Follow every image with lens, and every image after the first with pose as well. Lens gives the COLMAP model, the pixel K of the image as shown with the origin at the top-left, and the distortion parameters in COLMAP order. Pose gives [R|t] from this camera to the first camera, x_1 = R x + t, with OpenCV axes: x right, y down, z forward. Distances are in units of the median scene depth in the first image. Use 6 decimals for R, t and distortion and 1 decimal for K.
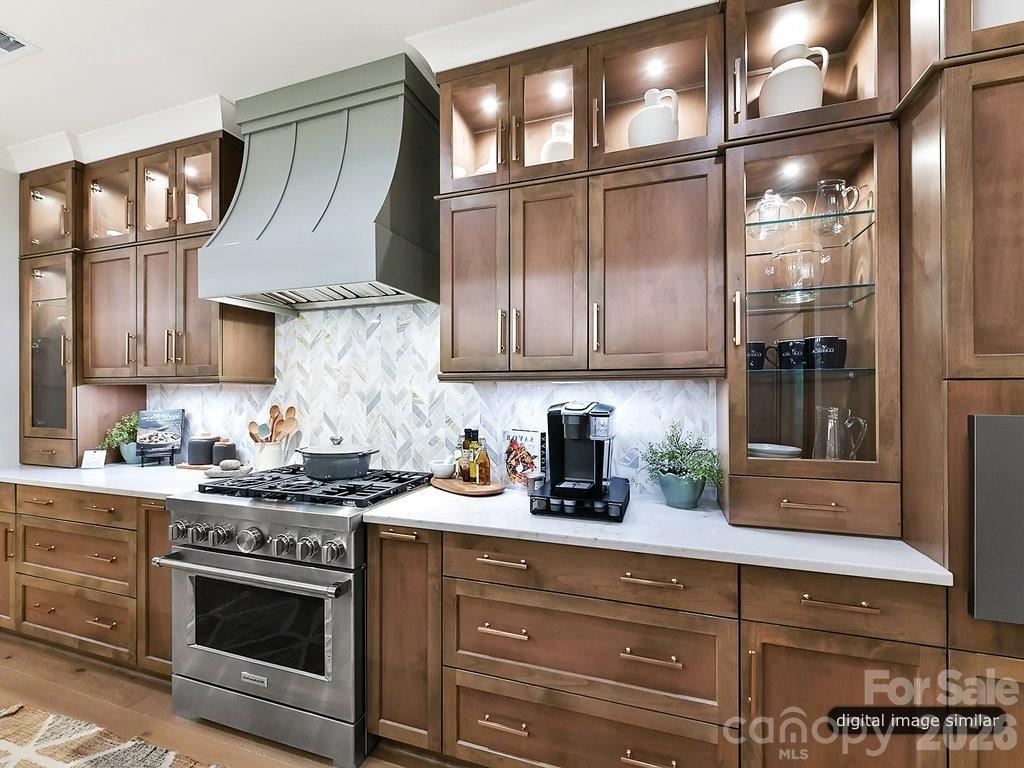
lens RADIAL K [[457.4, 0, 511.2], [0, 457.4, 387.7], [0, 0, 1]] dist [-0.001196, -0.000568]
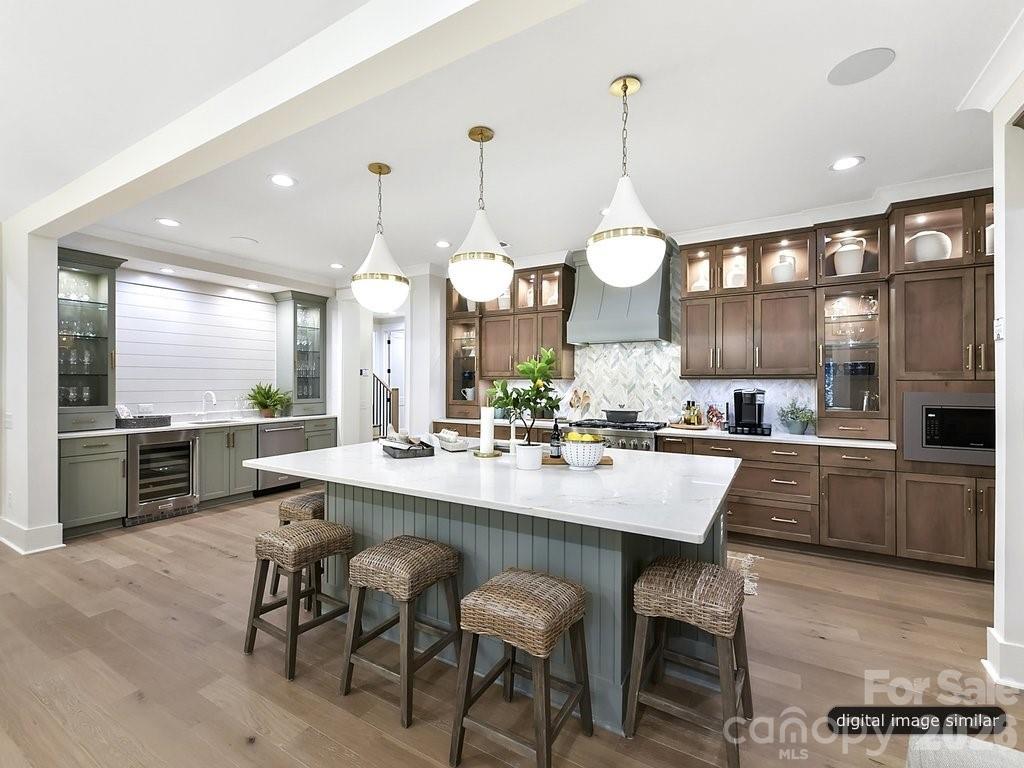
lens RADIAL K [[457.4, 0, 510.3], [0, 457.4, 379.7], [0, 0, 1]] dist [-0.001196, -0.000568]
pose [[0.977711, 0.002441, -0.209939, -0.512827], [-0.002619, 0.999996, -0.000570, -0.007970], [0.209937, 0.001108, 0.977714, -1.435151]]
